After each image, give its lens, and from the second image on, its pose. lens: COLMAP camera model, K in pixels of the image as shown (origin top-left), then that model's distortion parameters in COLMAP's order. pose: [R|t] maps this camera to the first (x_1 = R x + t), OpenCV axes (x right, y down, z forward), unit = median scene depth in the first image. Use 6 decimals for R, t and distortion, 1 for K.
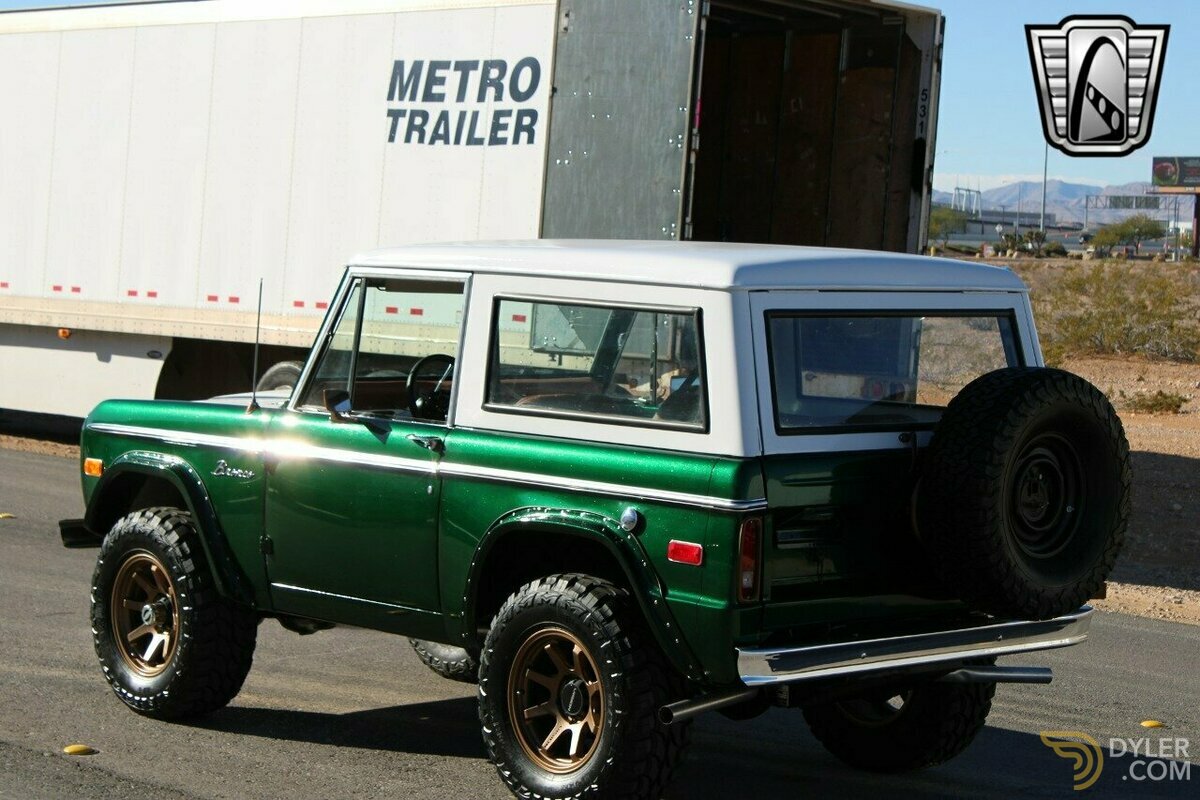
lens RADIAL K [[2861.9, 0, 600.0], [0, 2861.9, 400.0], [0, 0, 1]] dist [0.074919, 0.087621]
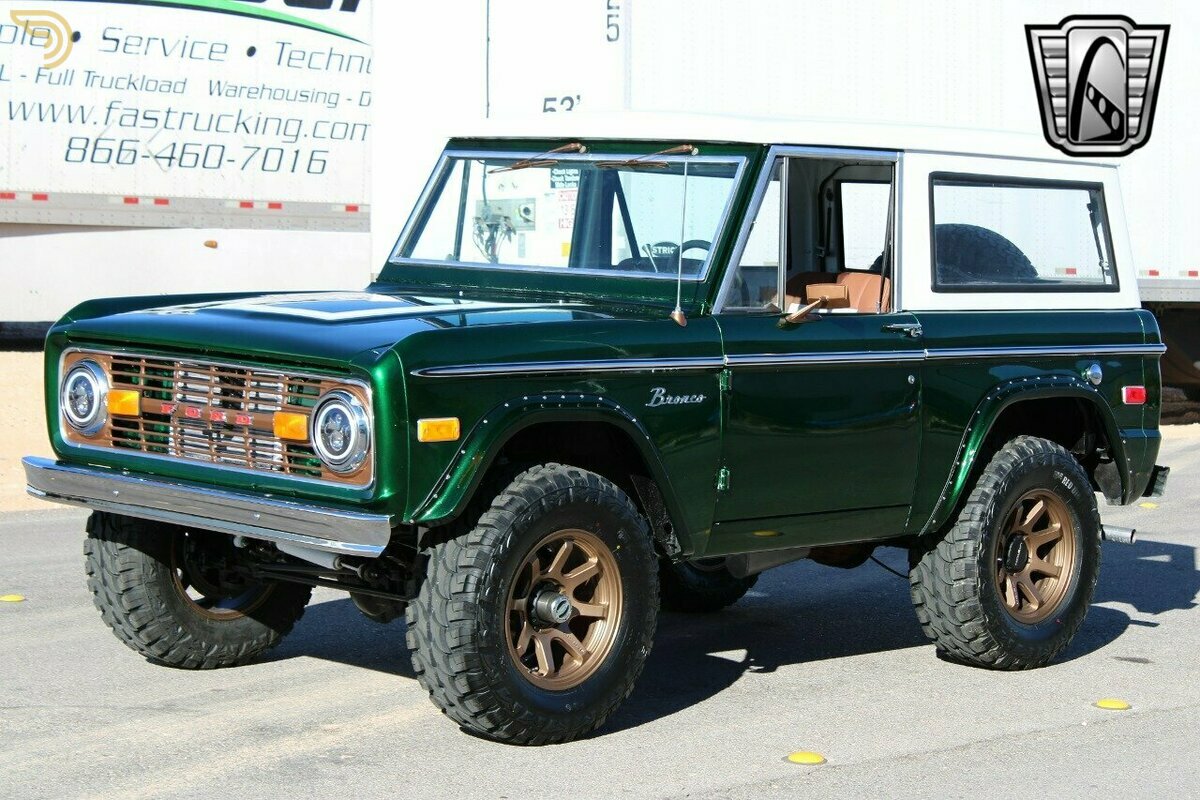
lens RADIAL K [[2861.9, 0, 600.0], [0, 2861.9, 400.0], [0, 0, 1]] dist [0.074919, 0.087621]
pose [[-0.050512, -0.103027, 0.993395, -1.060957], [0.024030, 0.994252, 0.104338, -0.067790], [-0.998434, 0.029141, -0.047746, 1.211999]]
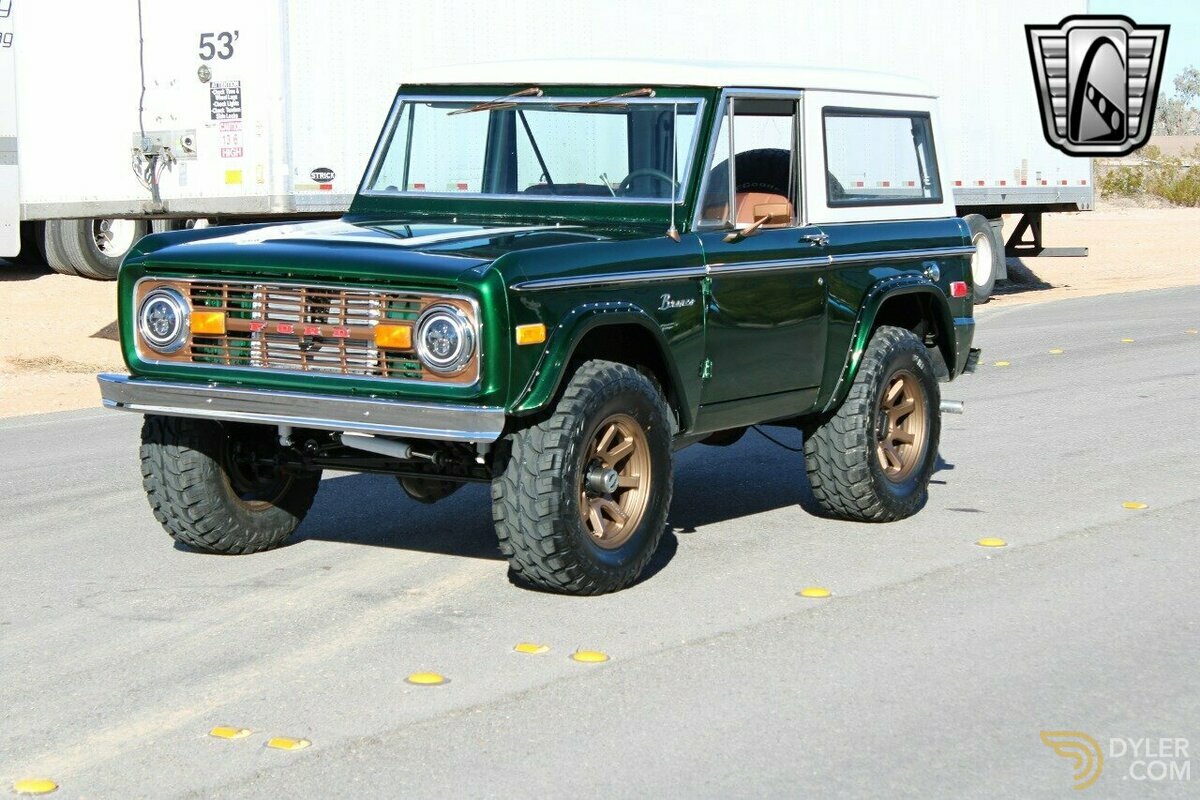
lens RADIAL K [[2861.9, 0, 600.0], [0, 2861.9, 400.0], [0, 0, 1]] dist [0.074919, 0.087621]
pose [[-0.273136, -0.124896, 0.953833, -1.193672], [0.035743, 0.989534, 0.139806, -0.089441], [-0.961311, 0.072279, -0.265813, 1.467411]]
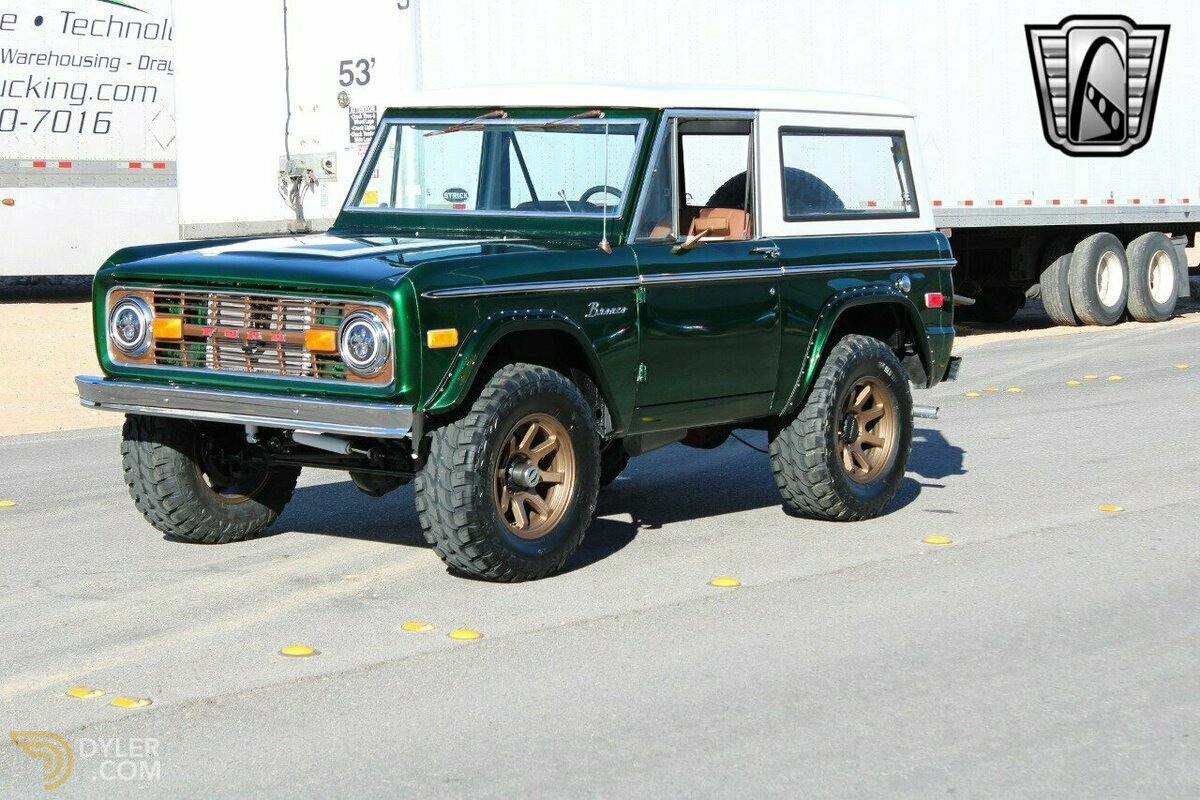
lens RADIAL K [[2861.9, 0, 600.0], [0, 2861.9, 400.0], [0, 0, 1]] dist [0.074919, 0.087621]
pose [[-0.170156, -0.118265, 0.978295, -1.301704], [0.046158, 0.990726, 0.127796, -0.085495], [-0.984335, 0.066902, -0.163119, 1.340626]]
